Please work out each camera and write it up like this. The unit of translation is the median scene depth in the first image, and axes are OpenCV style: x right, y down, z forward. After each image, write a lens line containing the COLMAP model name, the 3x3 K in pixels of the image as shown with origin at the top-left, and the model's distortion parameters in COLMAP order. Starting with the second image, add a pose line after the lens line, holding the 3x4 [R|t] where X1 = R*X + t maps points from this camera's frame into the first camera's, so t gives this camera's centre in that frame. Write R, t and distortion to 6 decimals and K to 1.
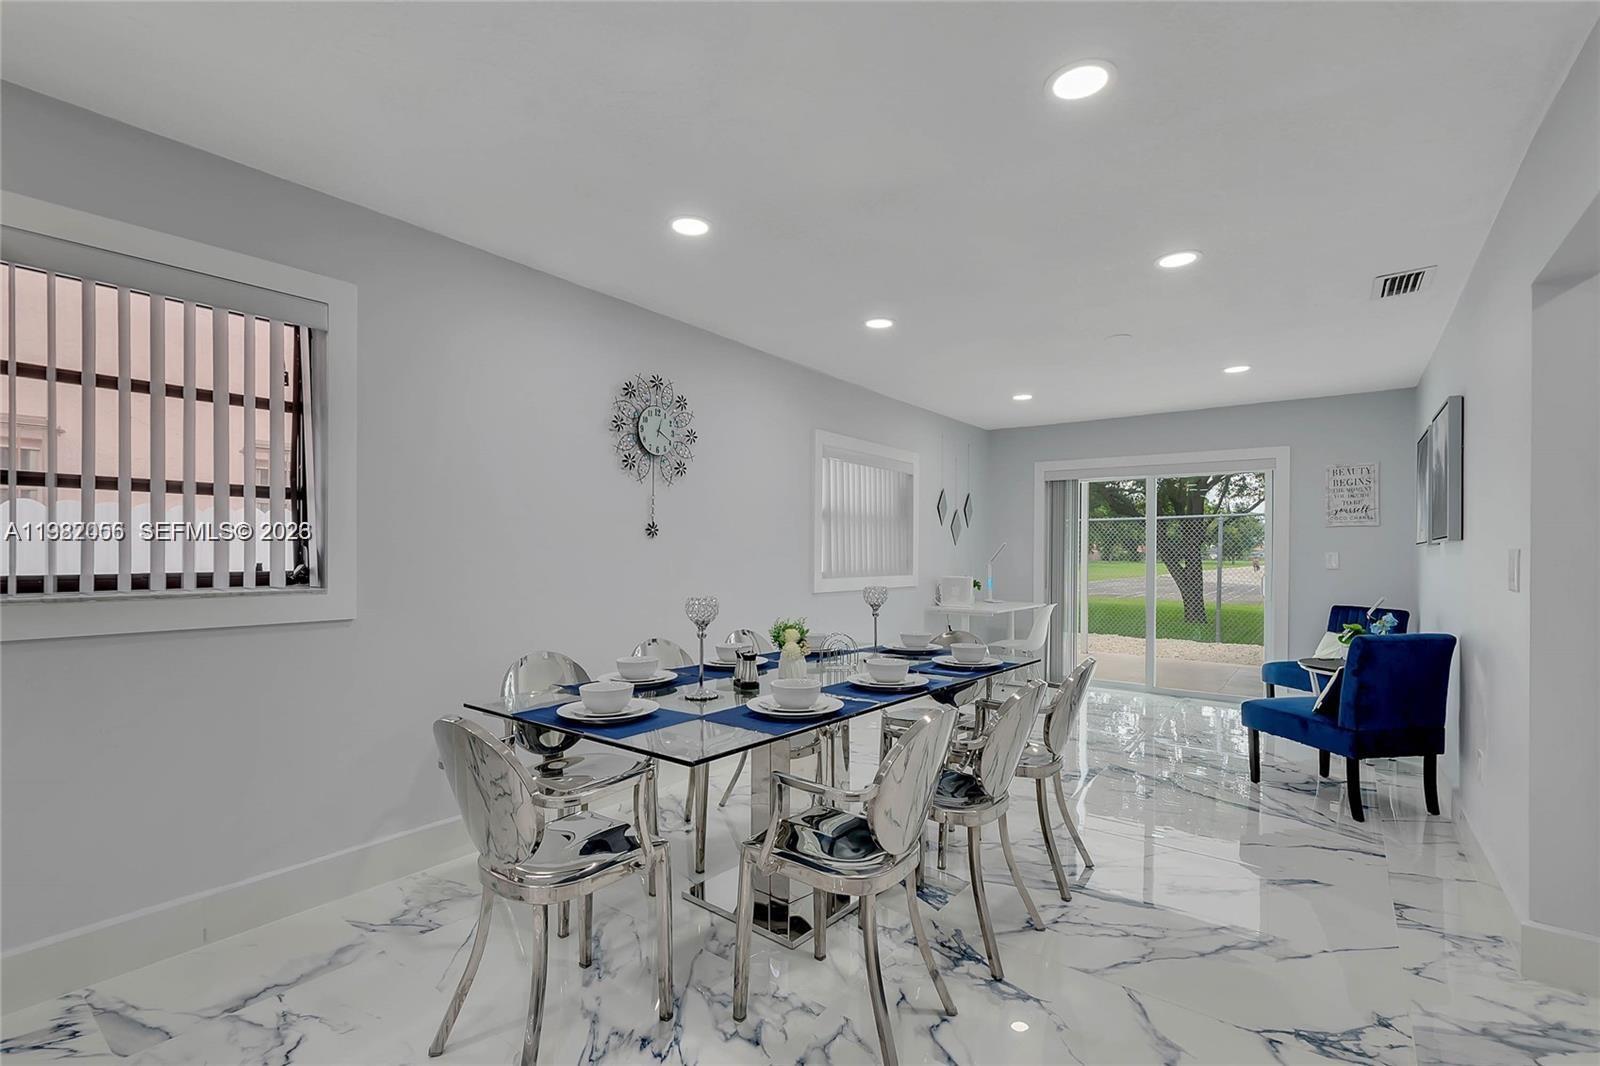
lens RADIAL K [[728.6, 0, 788.1], [0, 728.6, 548.5], [0, 0, 1]] dist [0.011148, -0.000770]
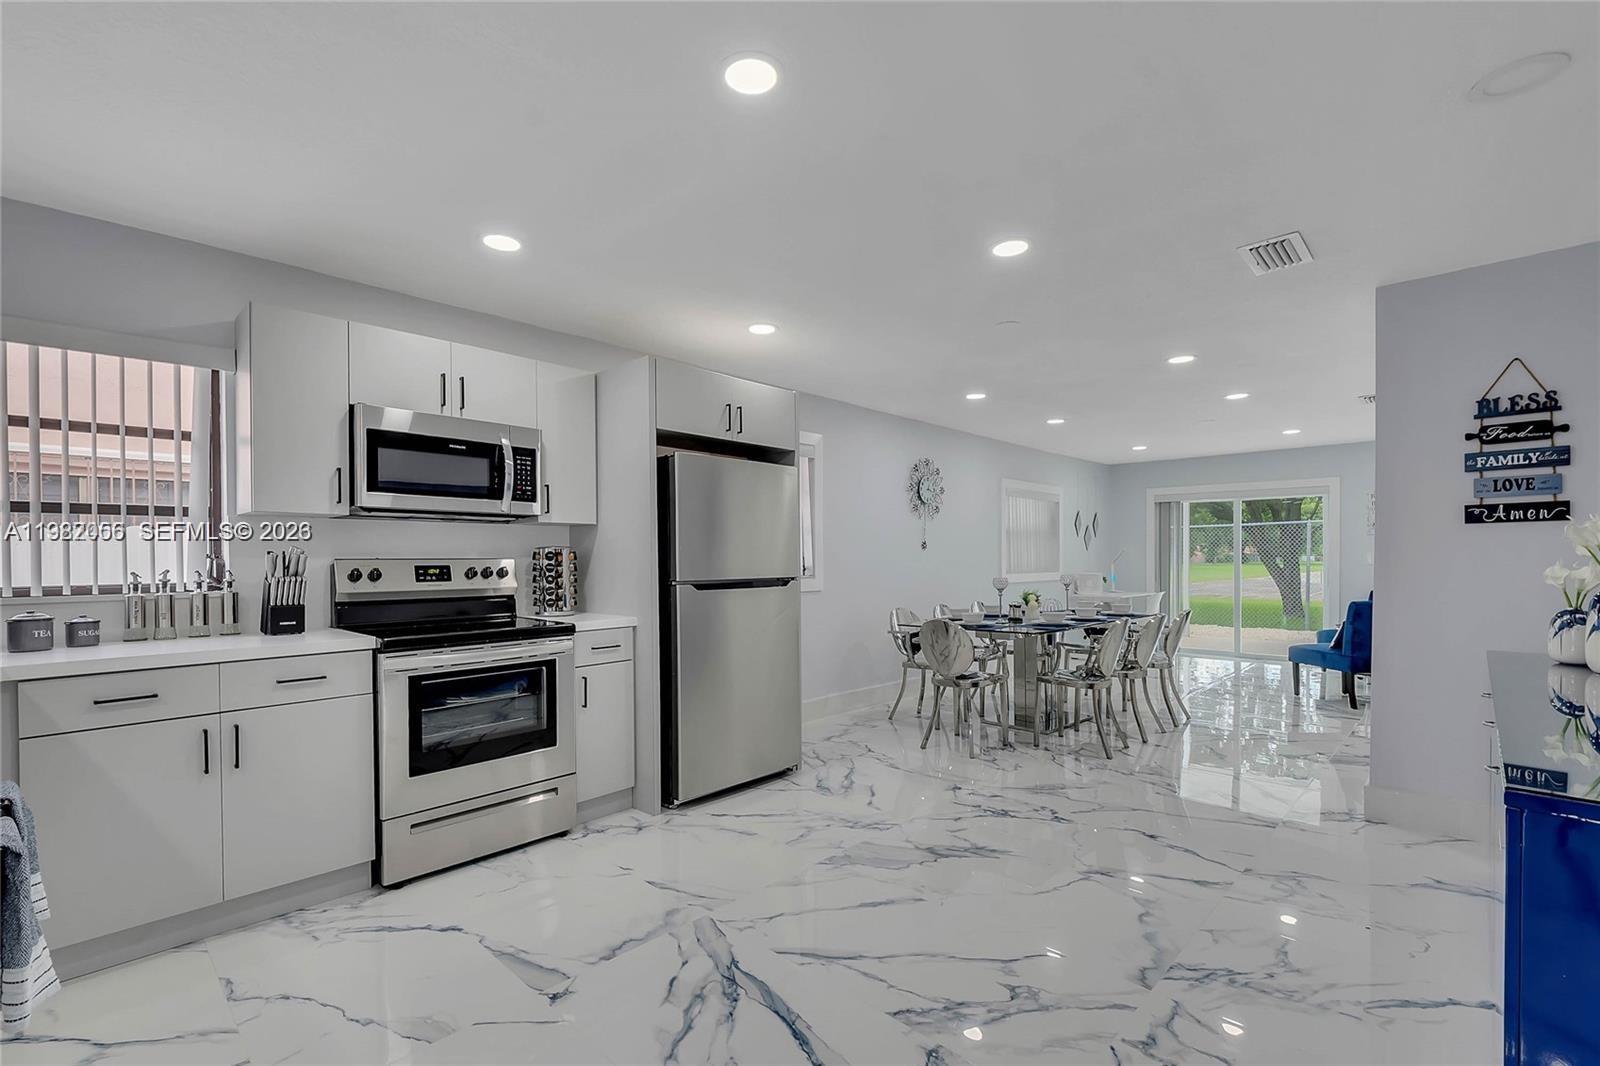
lens RADIAL K [[715.6, 0, 789.5], [0, 715.6, 557.7], [0, 0, 1]] dist [0.004354, -0.000241]
pose [[0.992608, -0.011687, -0.120802, -0.275306], [0.012276, 0.999916, 0.004136, -0.005898], [0.120743, -0.005588, 0.992668, -0.689819]]
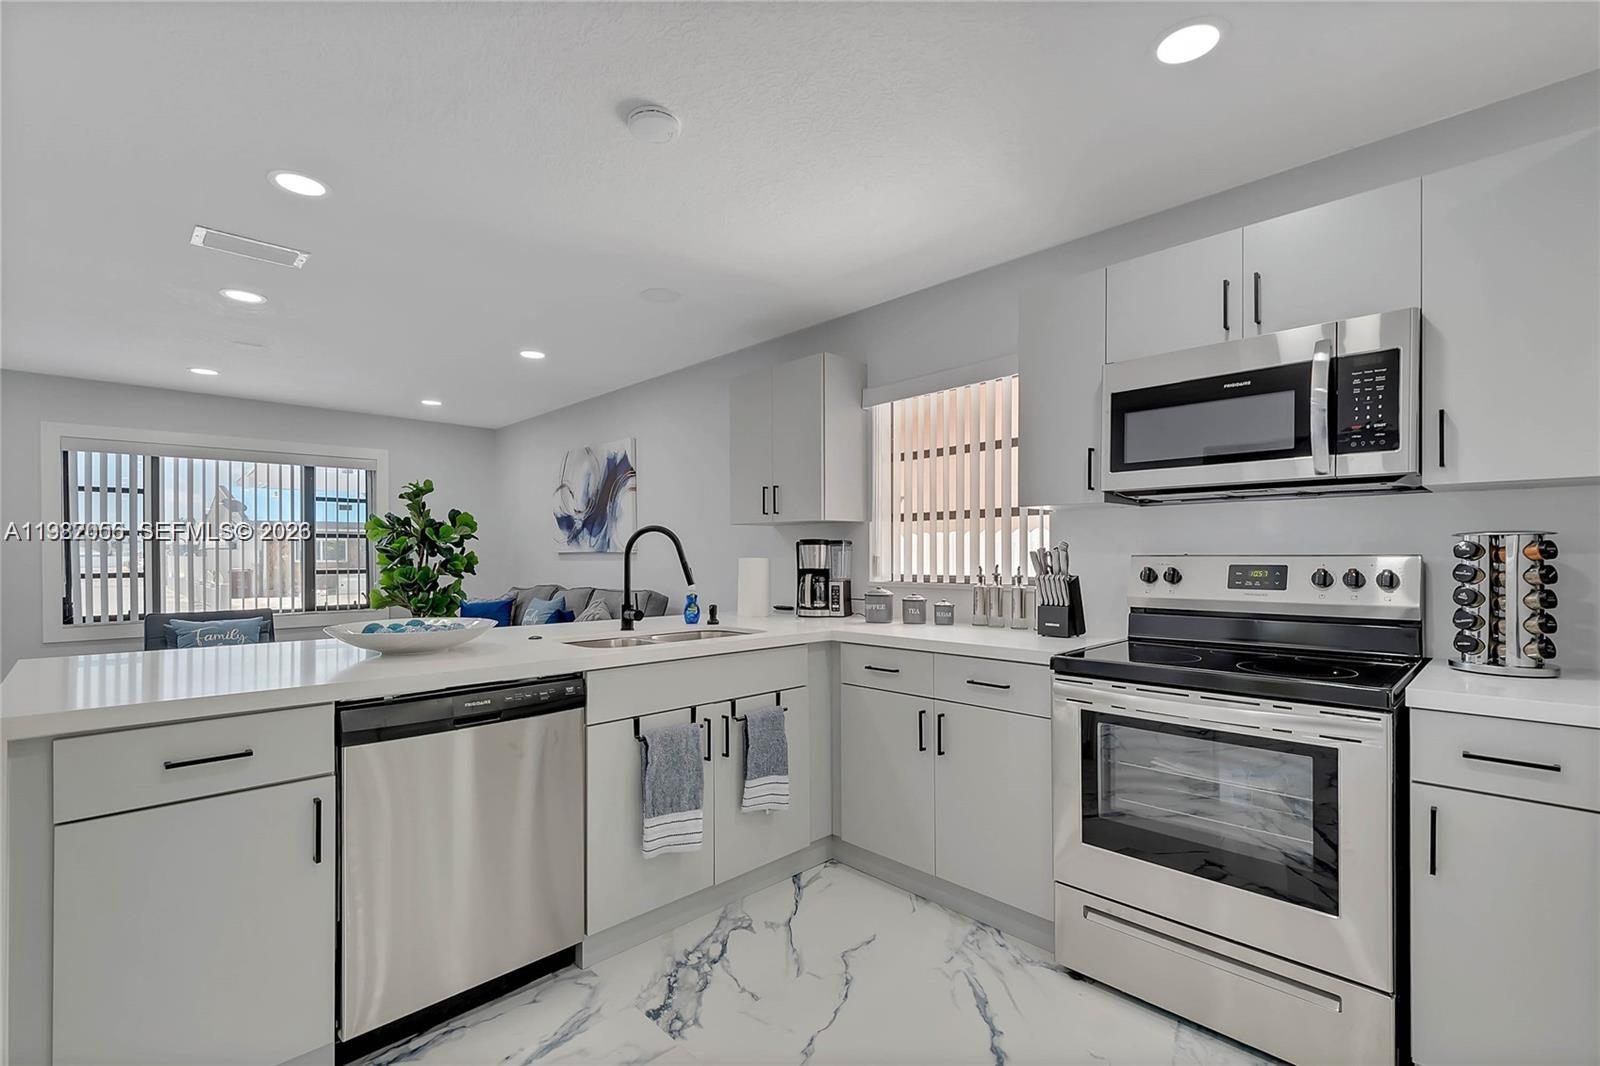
lens RADIAL K [[717.3, 0, 797.1], [0, 717.3, 557.9], [0, 0, 1]] dist [0.003486, -0.000961]
pose [[-0.162809, -0.002125, -0.986655, -0.173675], [0.008855, 0.999954, -0.003615, -0.005335], [0.986618, -0.009326, -0.162783, -0.197004]]
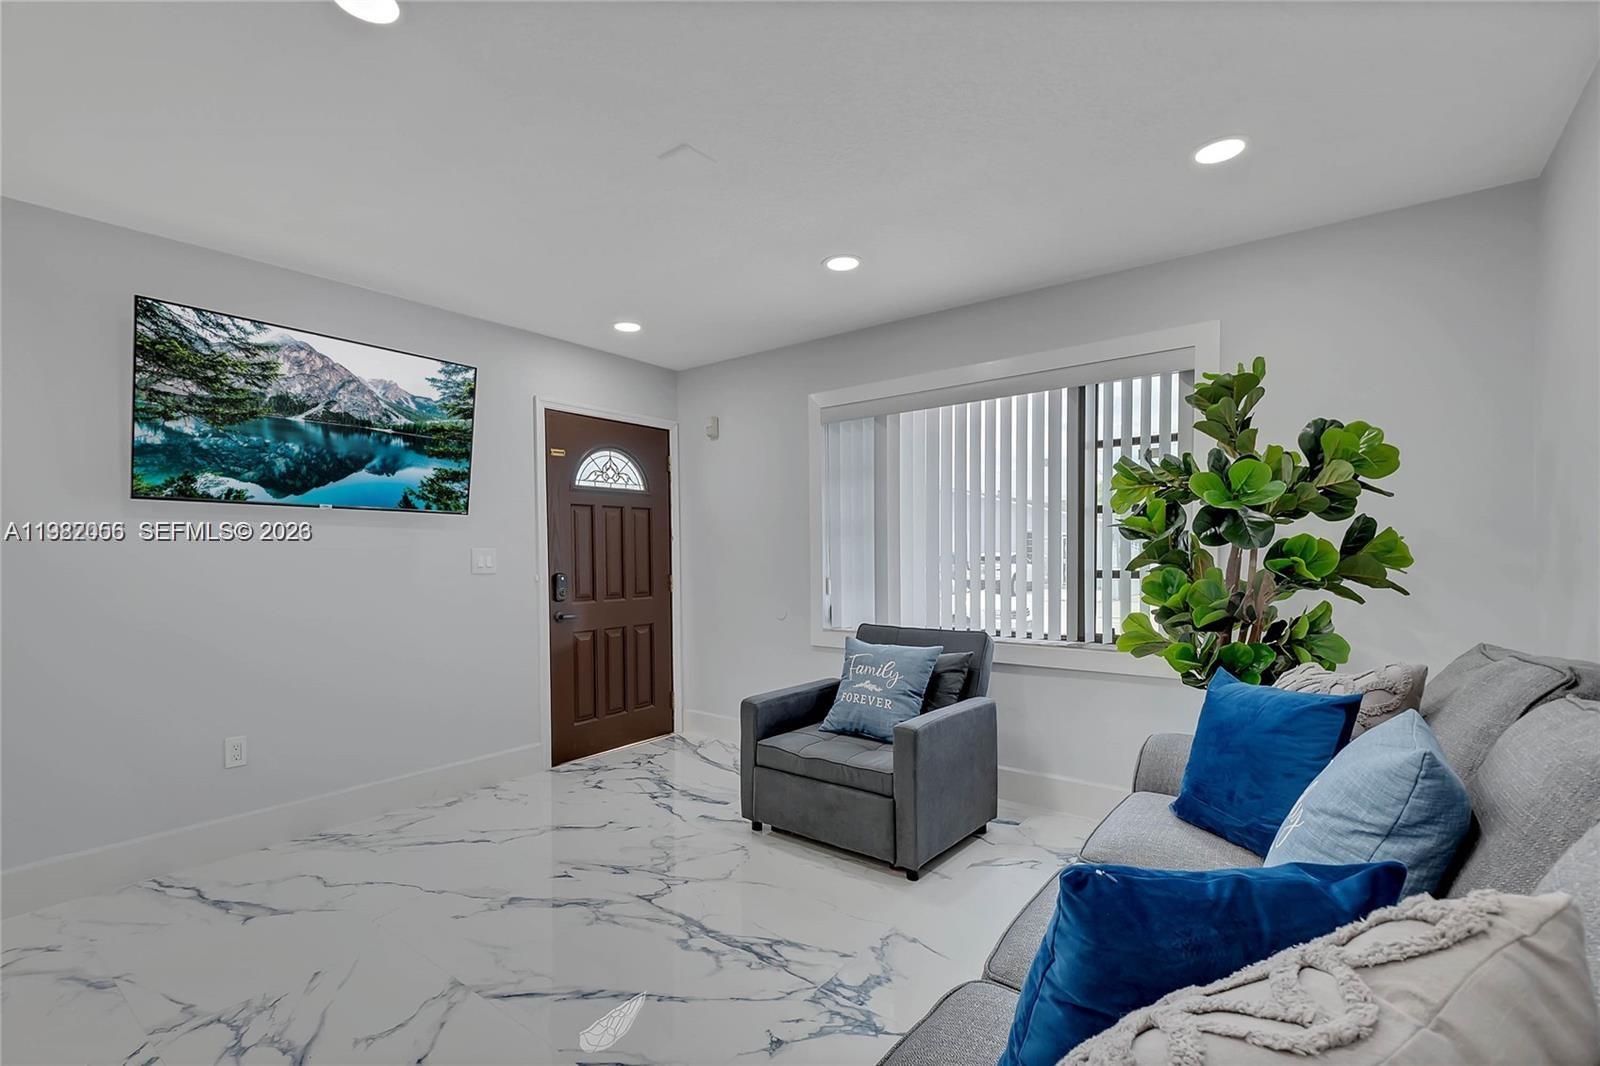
lens RADIAL K [[723.8, 0, 794.7], [0, 723.8, 554.8], [0, 0, 1]] dist [0.005130, -0.000442]
pose [[-0.999742, -0.001478, 0.022644, -1.109055], [-0.001441, 0.999998, 0.001661, -0.012113], [-0.022647, 0.001628, -0.999742, -0.551681]]
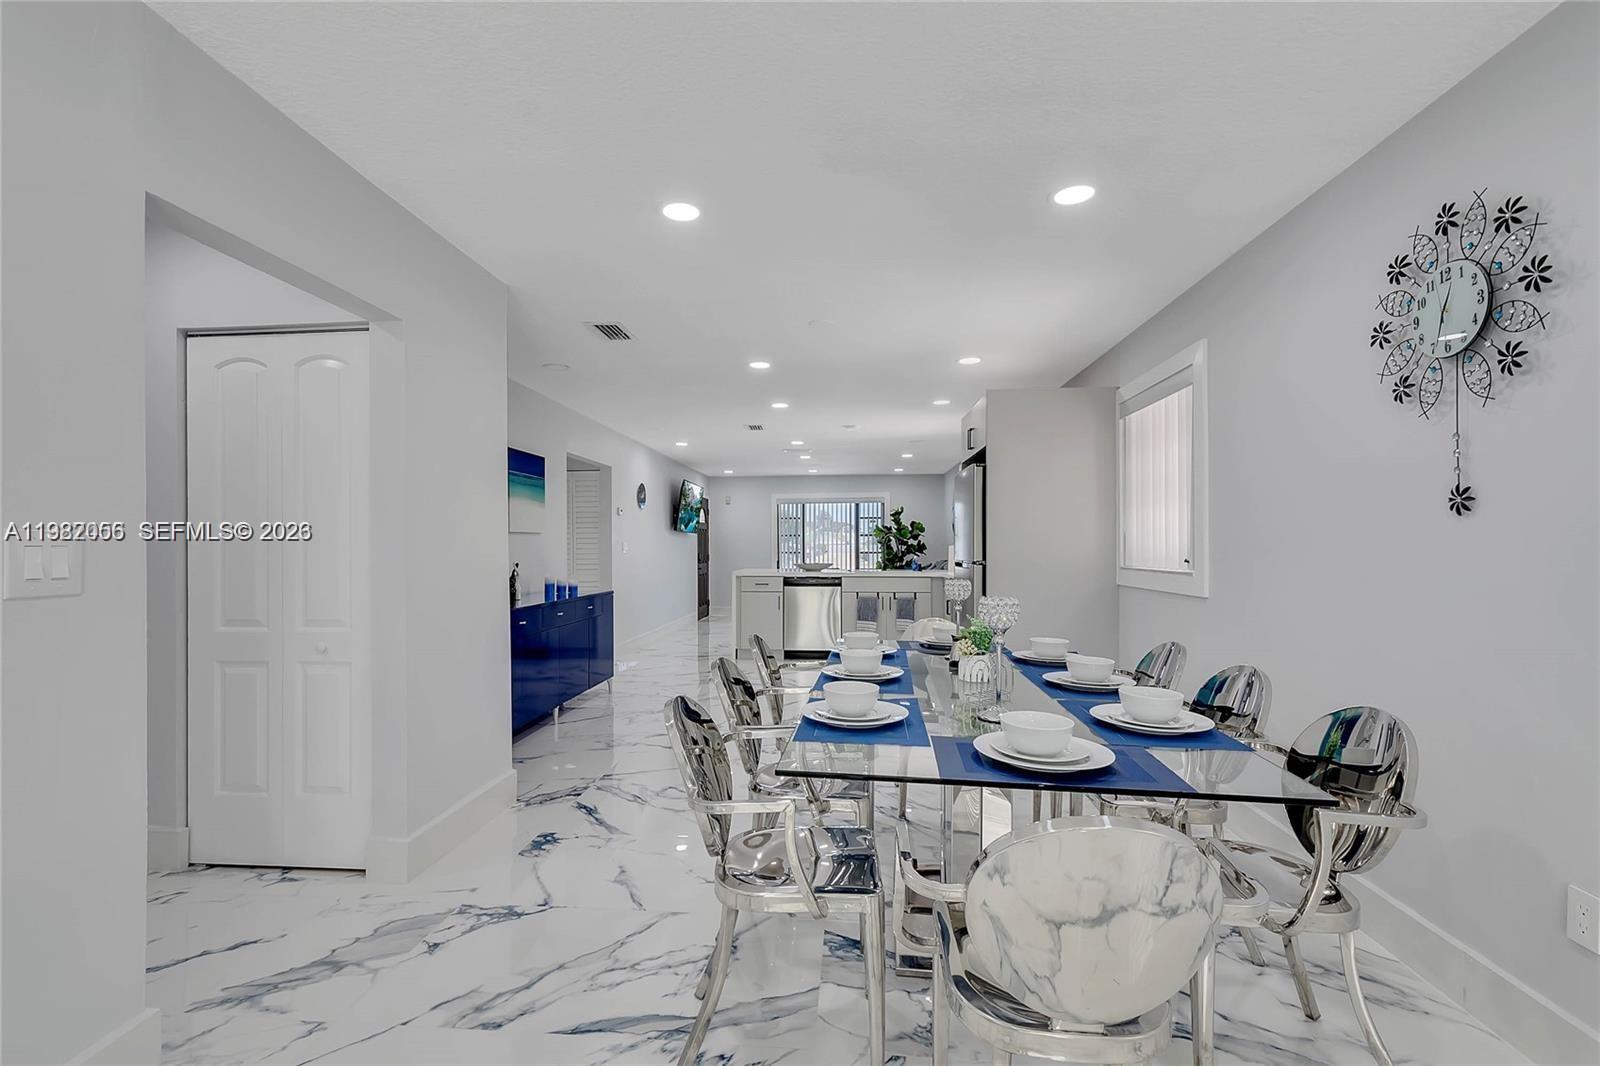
lens RADIAL K [[728.6, 0, 788.1], [0, 728.6, 548.5], [0, 0, 1]] dist [0.011148, -0.000770]
pose [[-0.850153, -0.003709, -0.526523, 0.450983], [-0.000329, 0.999979, -0.006513, 0.011968], [0.526536, -0.005364, -0.850136, 1.085037]]
